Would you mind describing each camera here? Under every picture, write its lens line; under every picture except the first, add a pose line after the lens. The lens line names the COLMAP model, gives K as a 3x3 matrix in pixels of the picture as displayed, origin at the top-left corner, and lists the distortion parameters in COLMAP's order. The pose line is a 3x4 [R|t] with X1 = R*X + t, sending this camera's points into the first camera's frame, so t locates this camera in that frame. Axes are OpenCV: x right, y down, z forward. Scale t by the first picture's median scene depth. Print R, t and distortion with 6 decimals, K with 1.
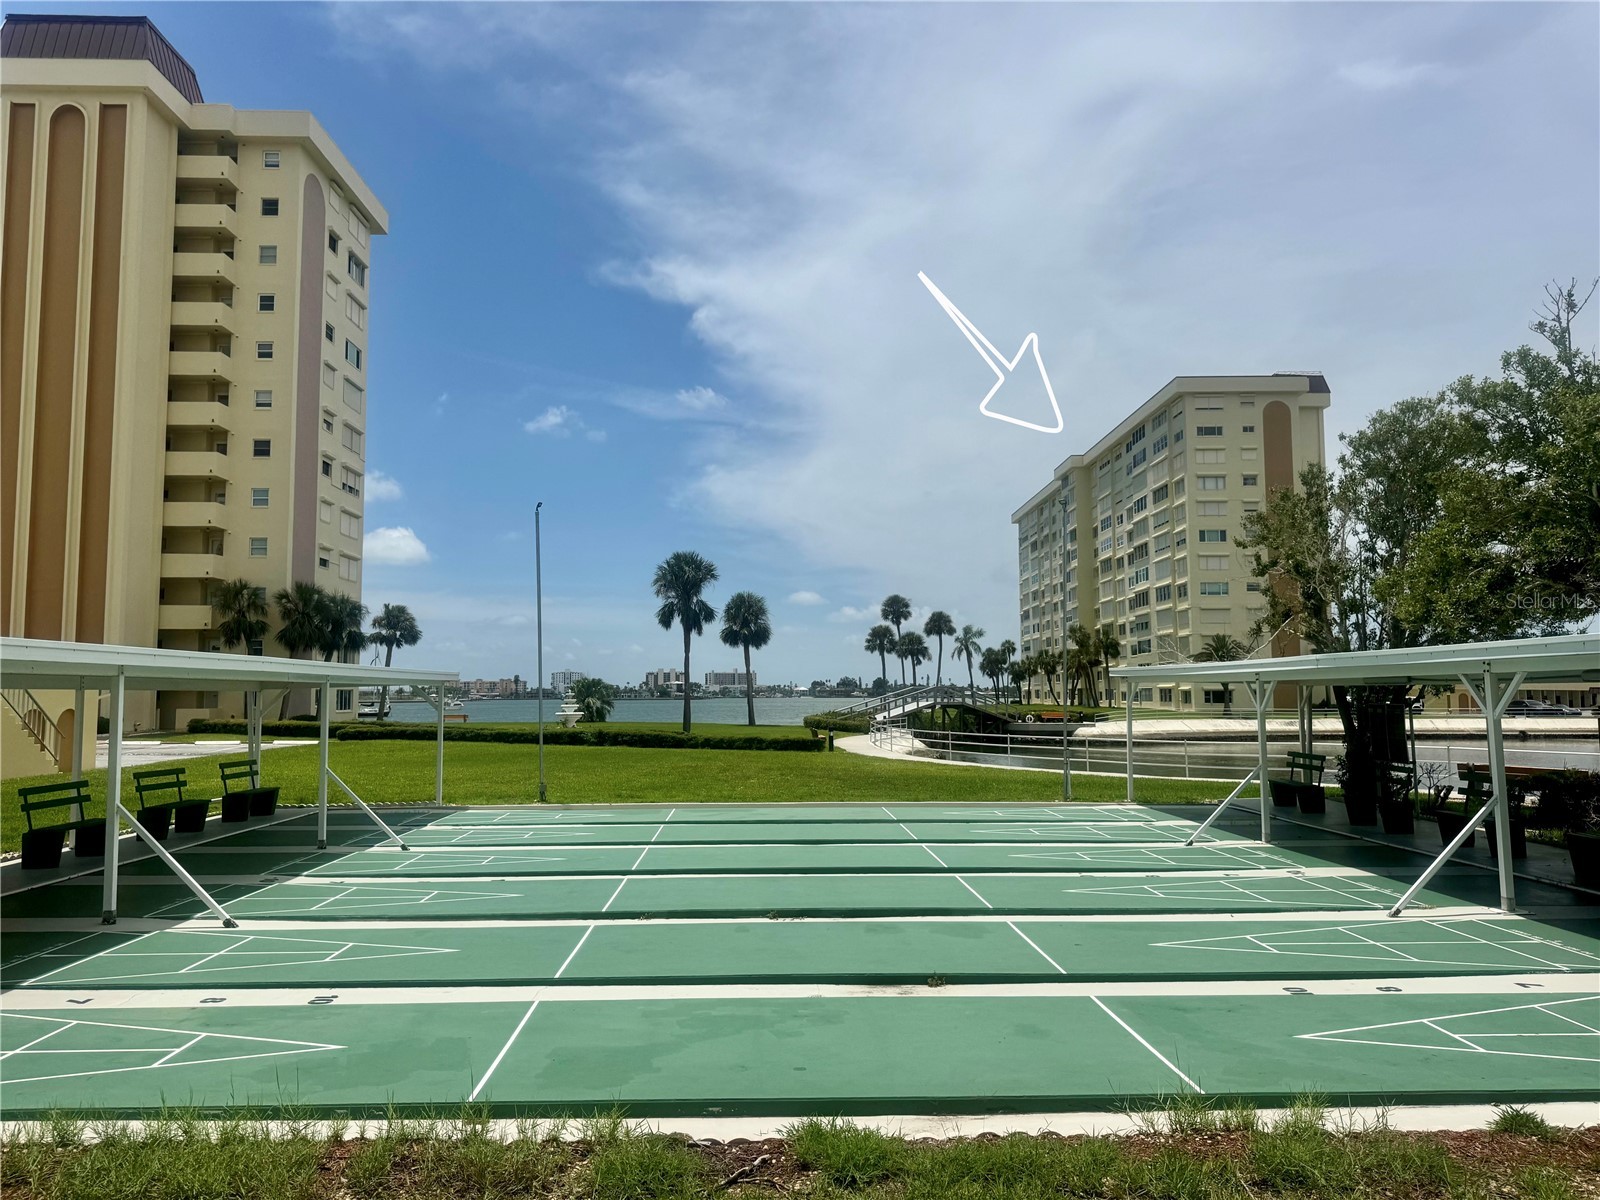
lens RADIAL K [[1128.8, 0, 800.0], [0, 1128.8, 600.0], [0, 0, 1]] dist [0.030908, -0.004927]
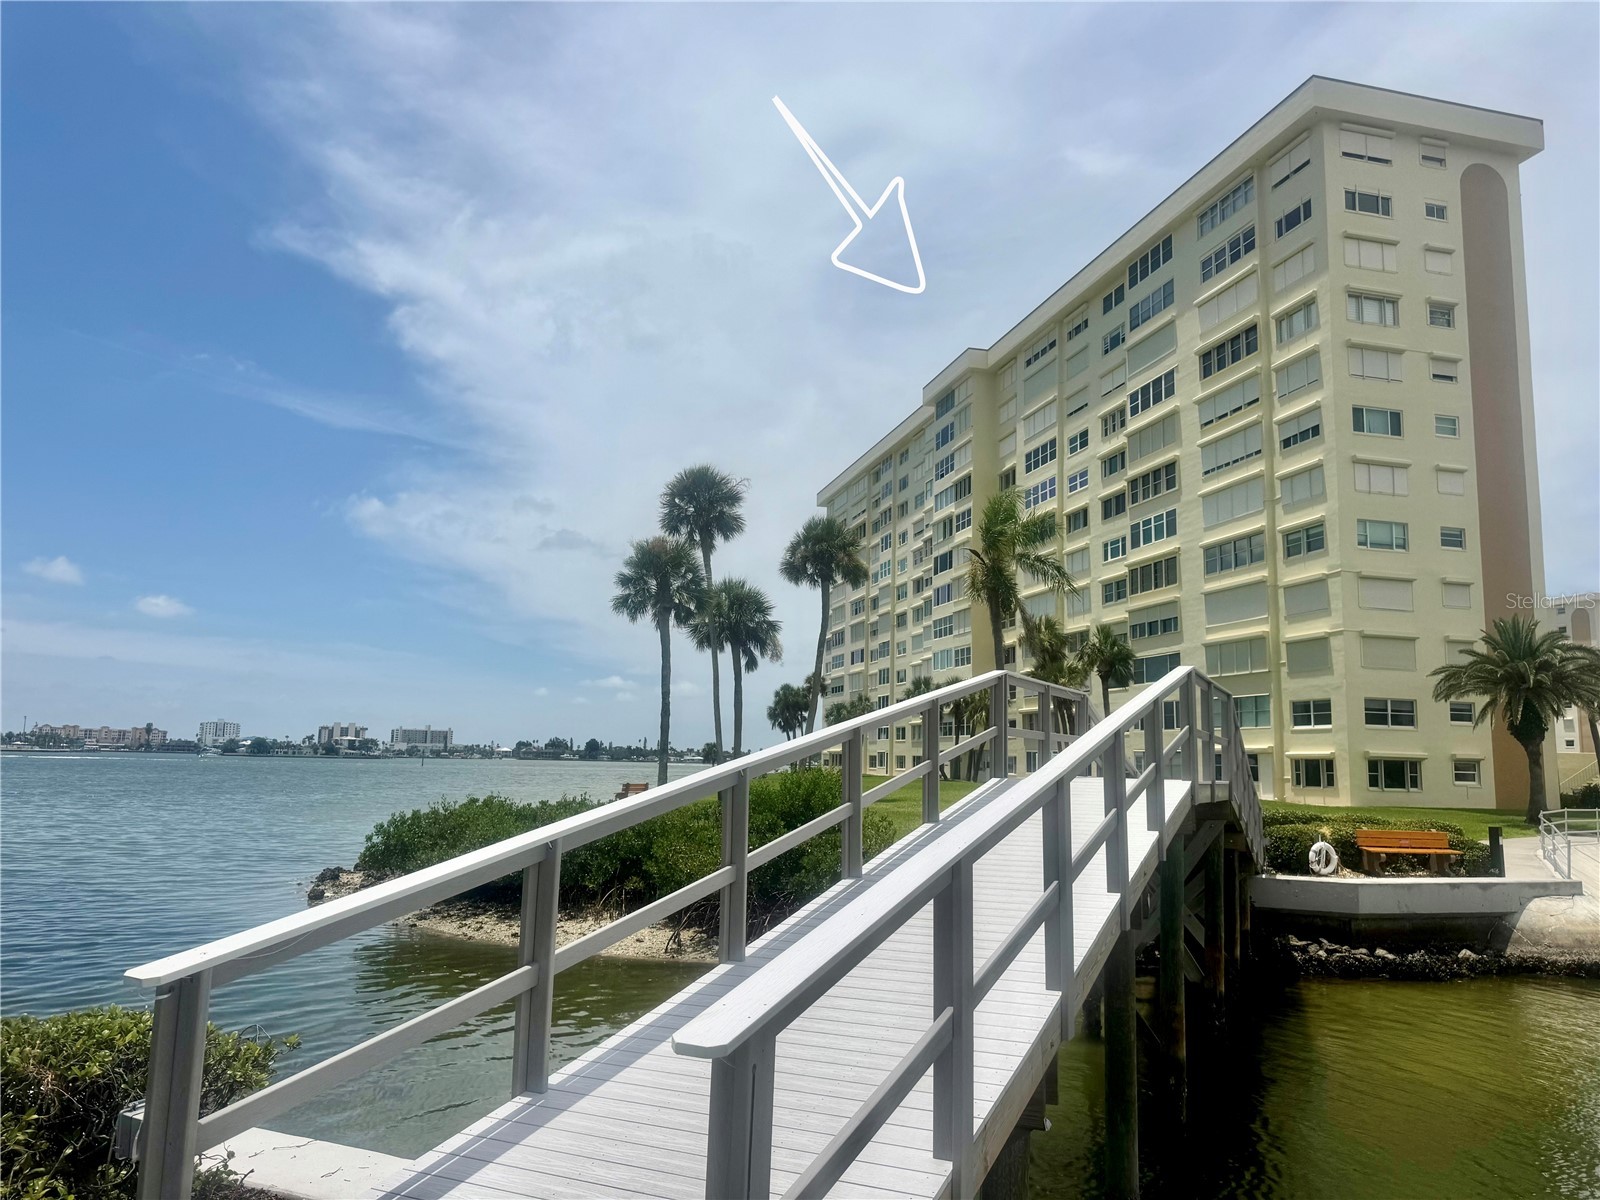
lens RADIAL K [[1128.8, 0, 800.0], [0, 1128.8, 600.0], [0, 0, 1]] dist [0.030908, -0.004927]
pose [[0.968167, 0.057356, 0.243646, 0.026985], [-0.043437, 0.997123, -0.062125, 0.052925], [-0.246508, 0.049564, 0.967873, 0.592091]]
